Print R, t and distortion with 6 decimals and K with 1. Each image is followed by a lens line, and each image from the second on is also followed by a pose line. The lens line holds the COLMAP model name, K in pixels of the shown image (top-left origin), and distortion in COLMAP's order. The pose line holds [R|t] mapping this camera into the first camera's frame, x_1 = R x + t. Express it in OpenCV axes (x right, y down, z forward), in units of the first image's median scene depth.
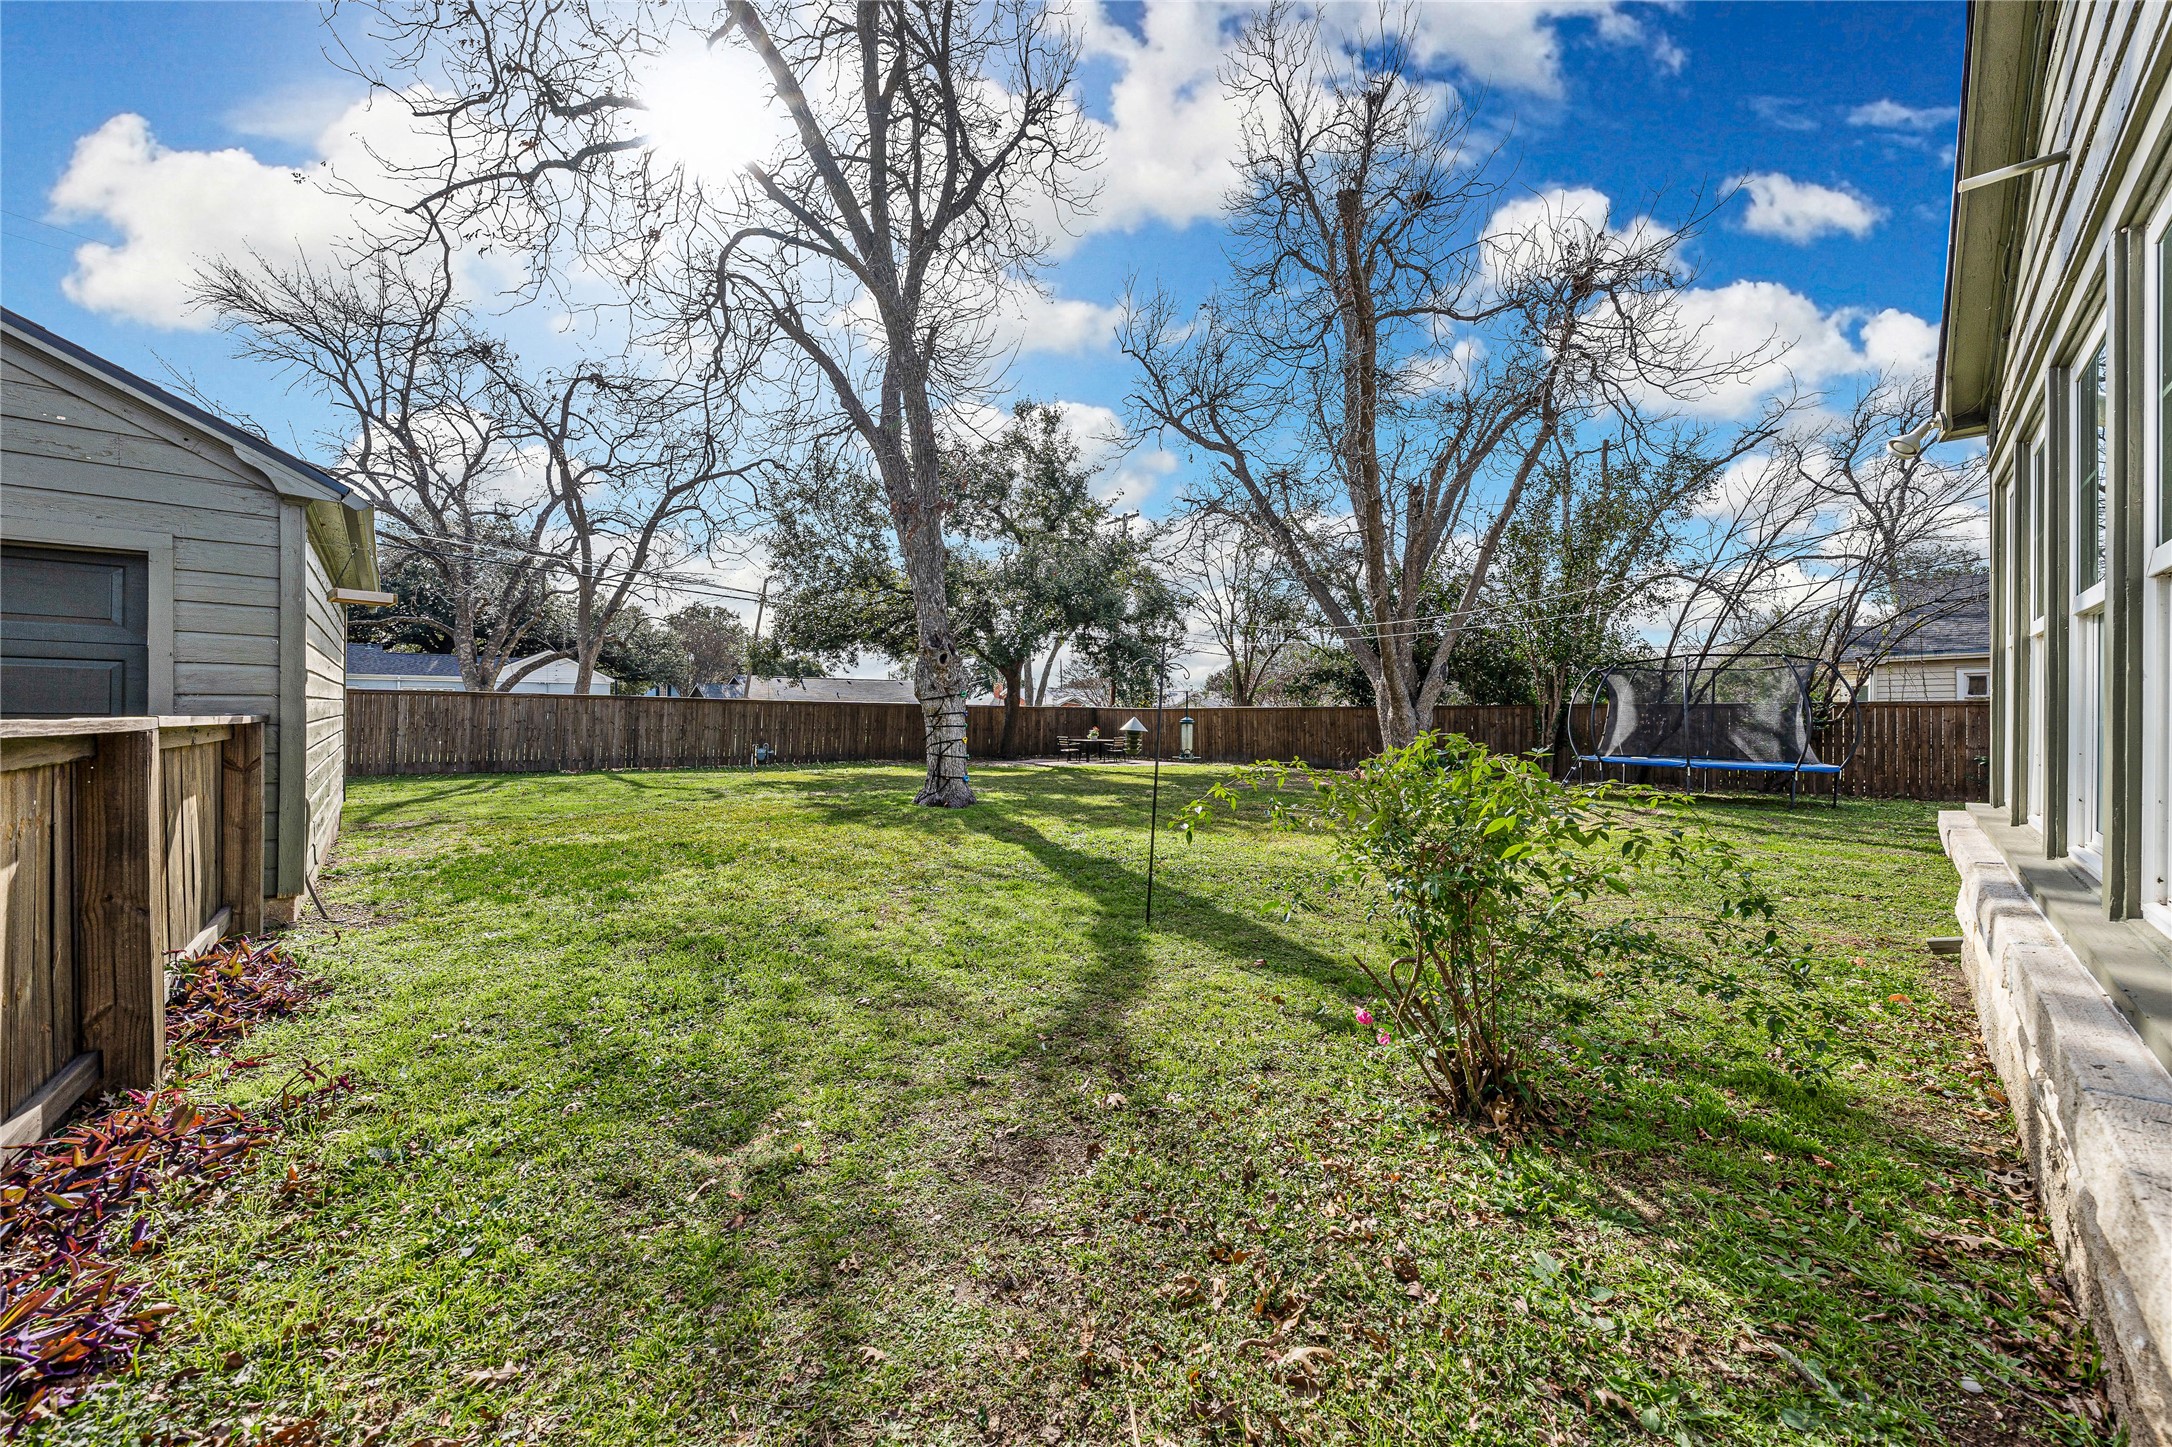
lens RADIAL K [[753.2, 0, 1086.2], [0, 753.2, 706.6], [0, 0, 1]] dist [-0.001509, 0.000559]
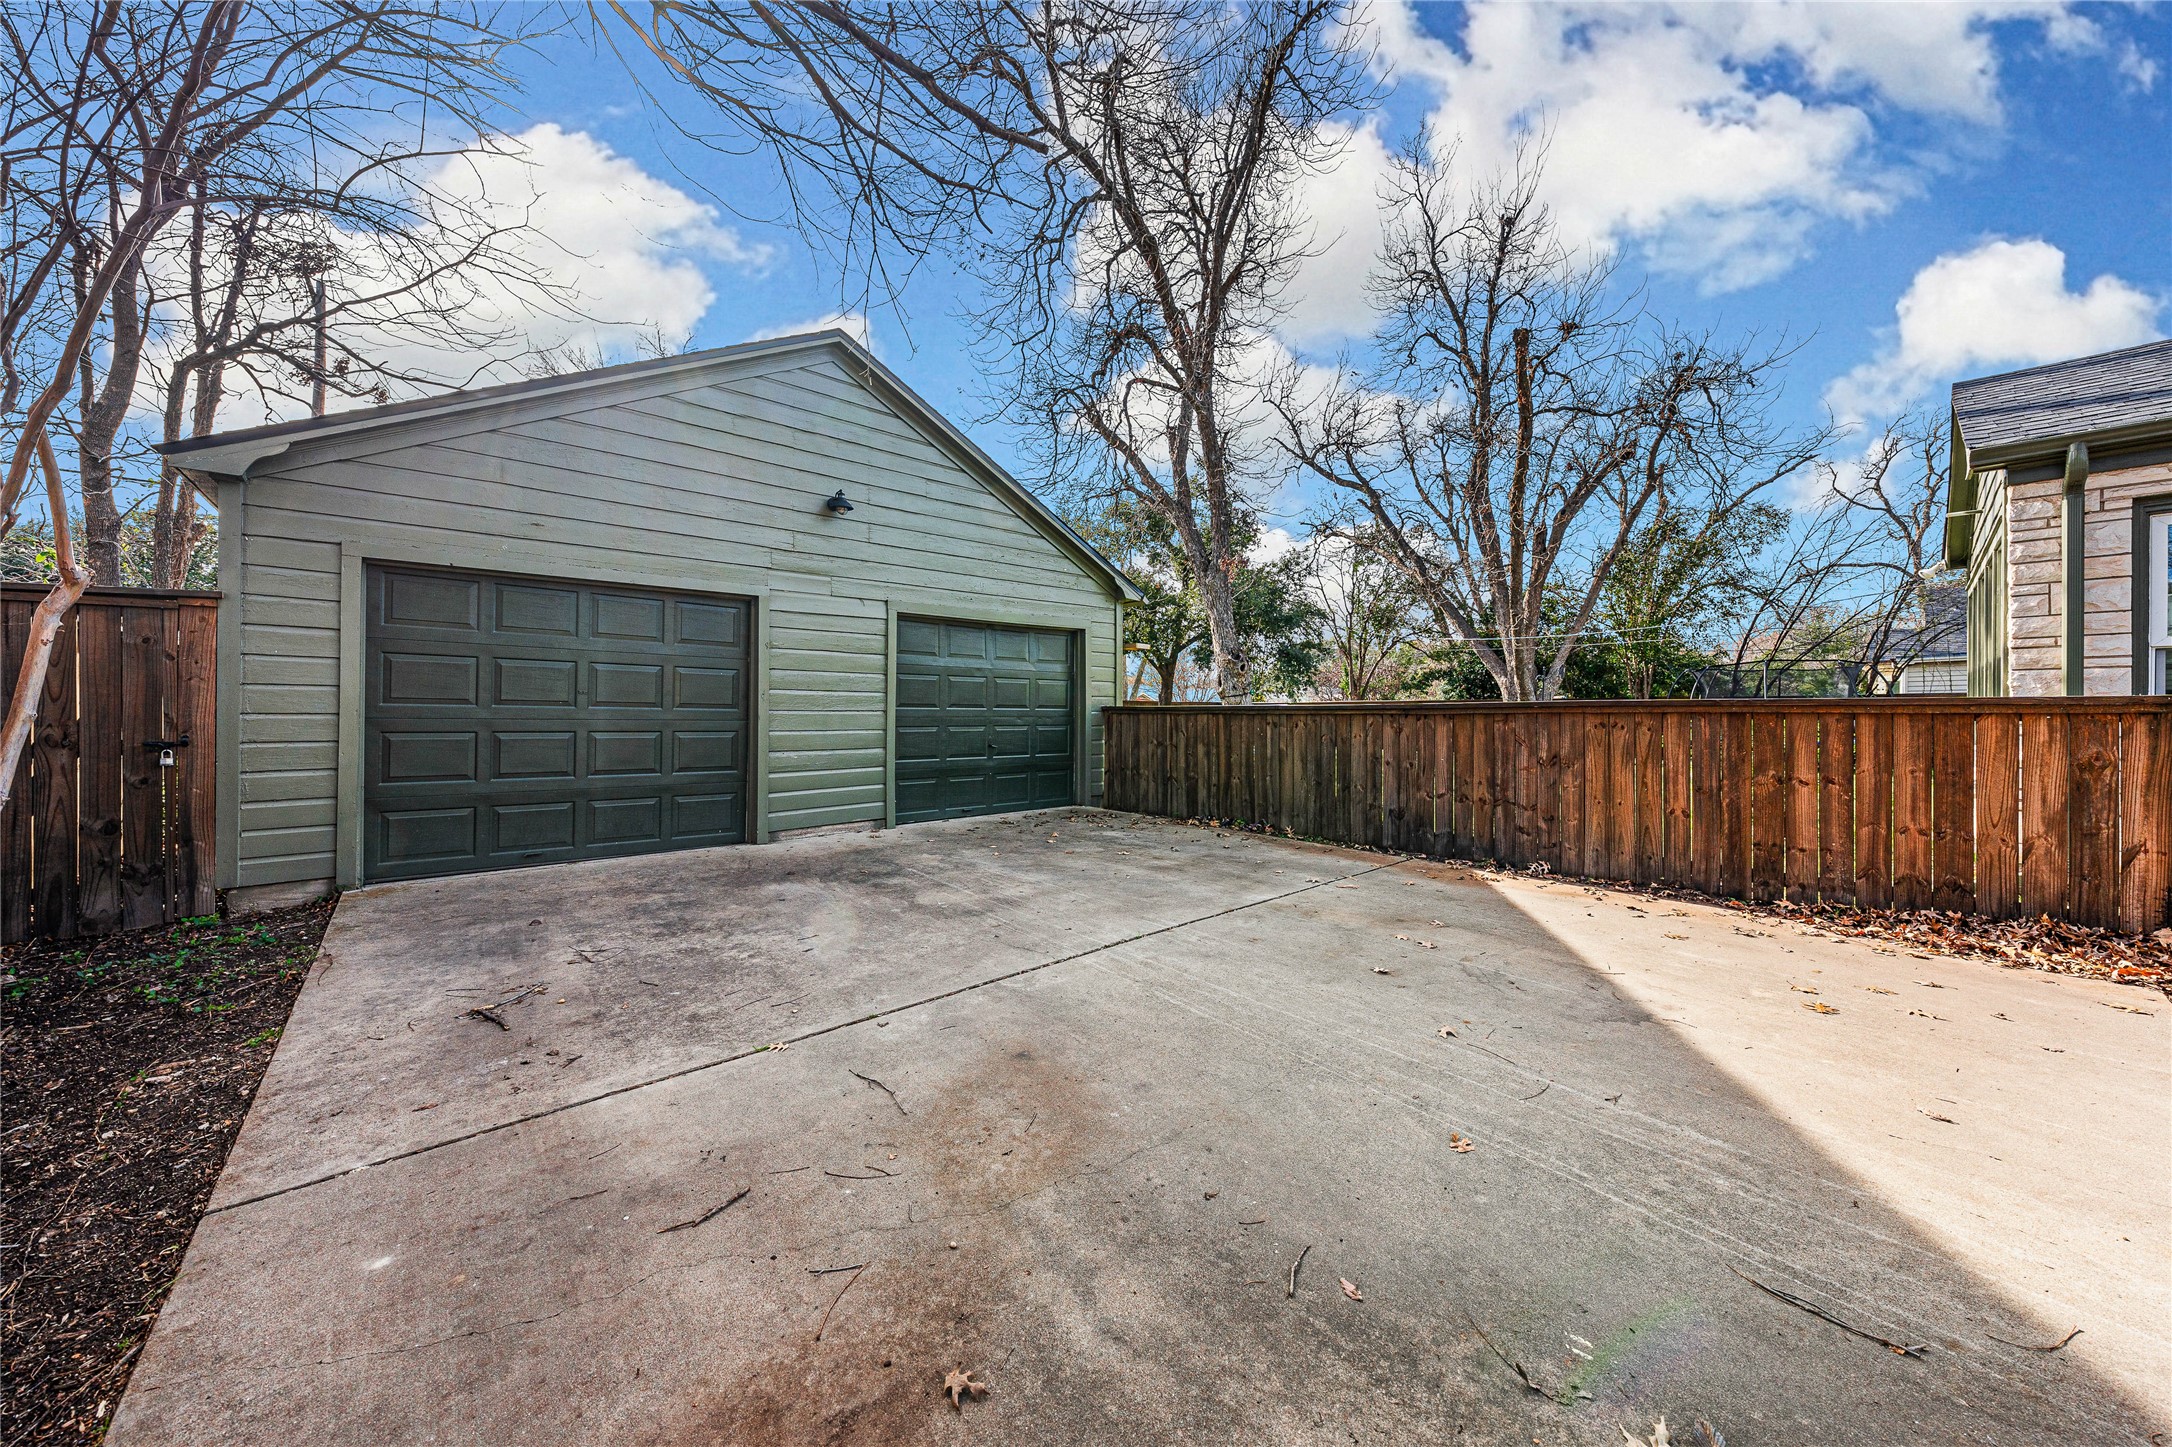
lens RADIAL K [[753.2, 0, 1096.1], [0, 753.2, 710.3], [0, 0, 1]] dist [-0.001509, 0.000559]
pose [[0.999944, -0.006765, -0.008165, -0.263763], [0.006853, 0.999919, 0.010769, -0.000304], [0.008091, -0.010824, 0.999909, -0.242564]]
